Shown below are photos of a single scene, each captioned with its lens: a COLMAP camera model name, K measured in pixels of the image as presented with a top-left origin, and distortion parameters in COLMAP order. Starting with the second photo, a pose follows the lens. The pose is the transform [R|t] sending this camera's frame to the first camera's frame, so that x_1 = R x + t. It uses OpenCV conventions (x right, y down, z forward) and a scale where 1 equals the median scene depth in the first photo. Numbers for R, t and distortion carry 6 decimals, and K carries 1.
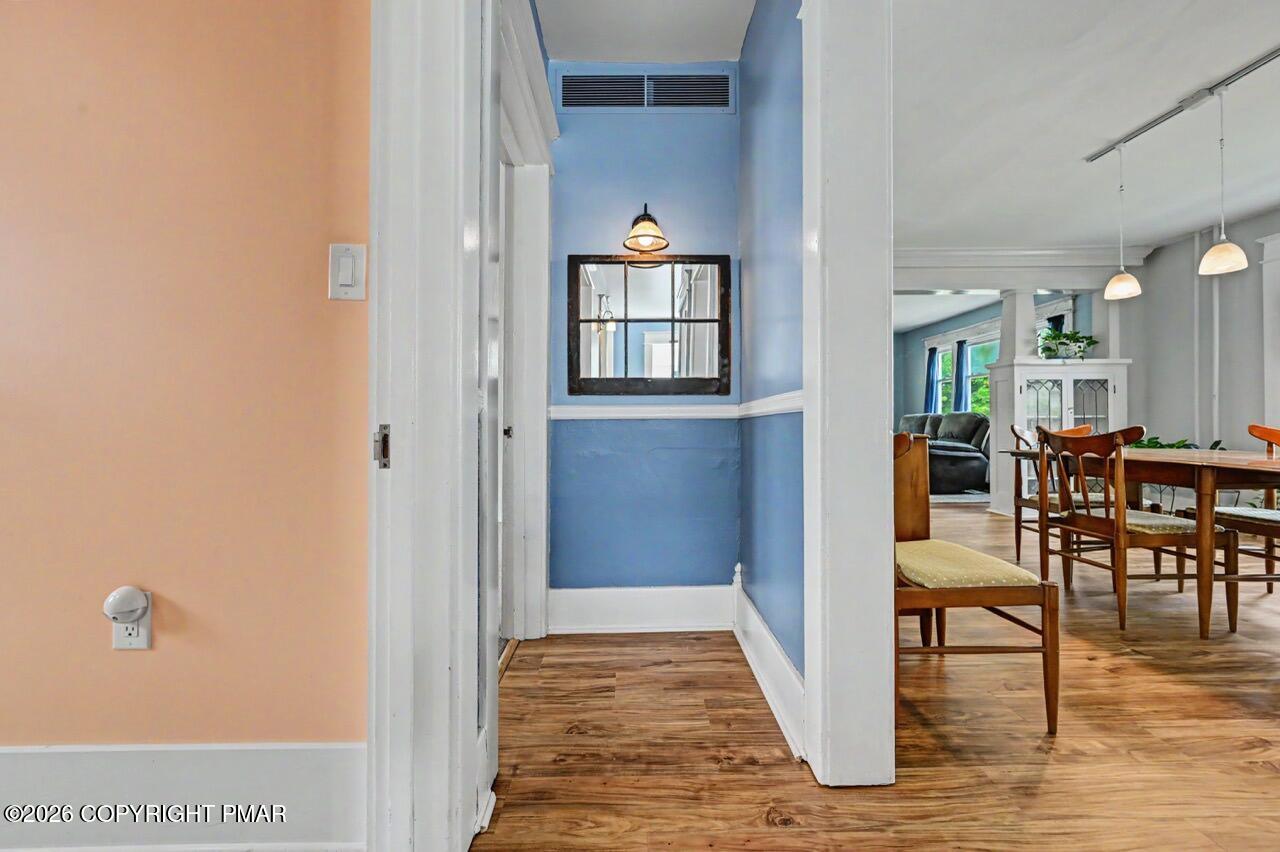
lens RADIAL K [[507.8, 0, 638.6], [0, 507.8, 423.8], [0, 0, 1]] dist [-0.003076, 0.001279]
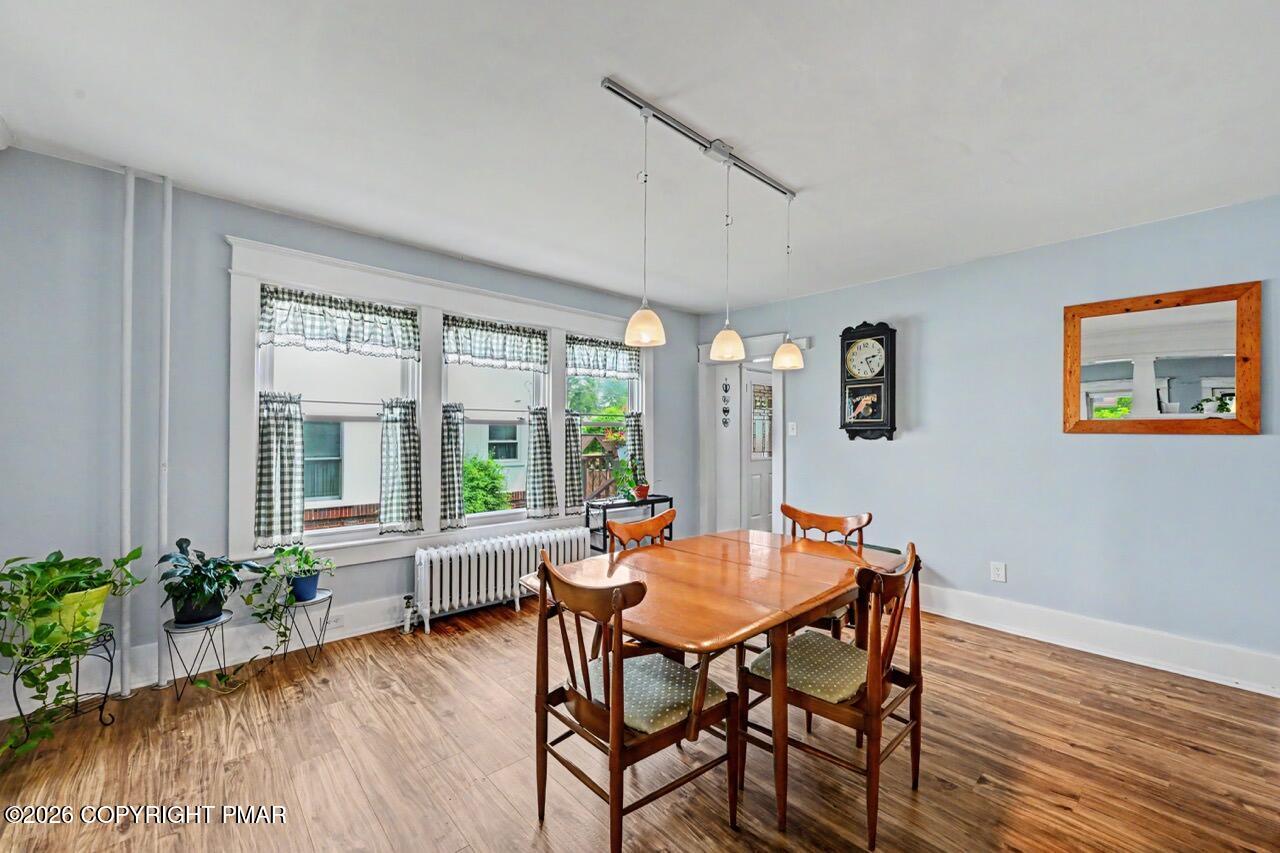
lens RADIAL K [[507.8, 0, 637.5], [0, 507.8, 428.3], [0, 0, 1]] dist [-0.003076, 0.001279]
pose [[-0.661095, 0.008082, 0.750259, 0.615098], [-0.007984, 0.999810, -0.017805, -0.168111], [-0.750260, -0.017761, -0.660904, 1.887963]]
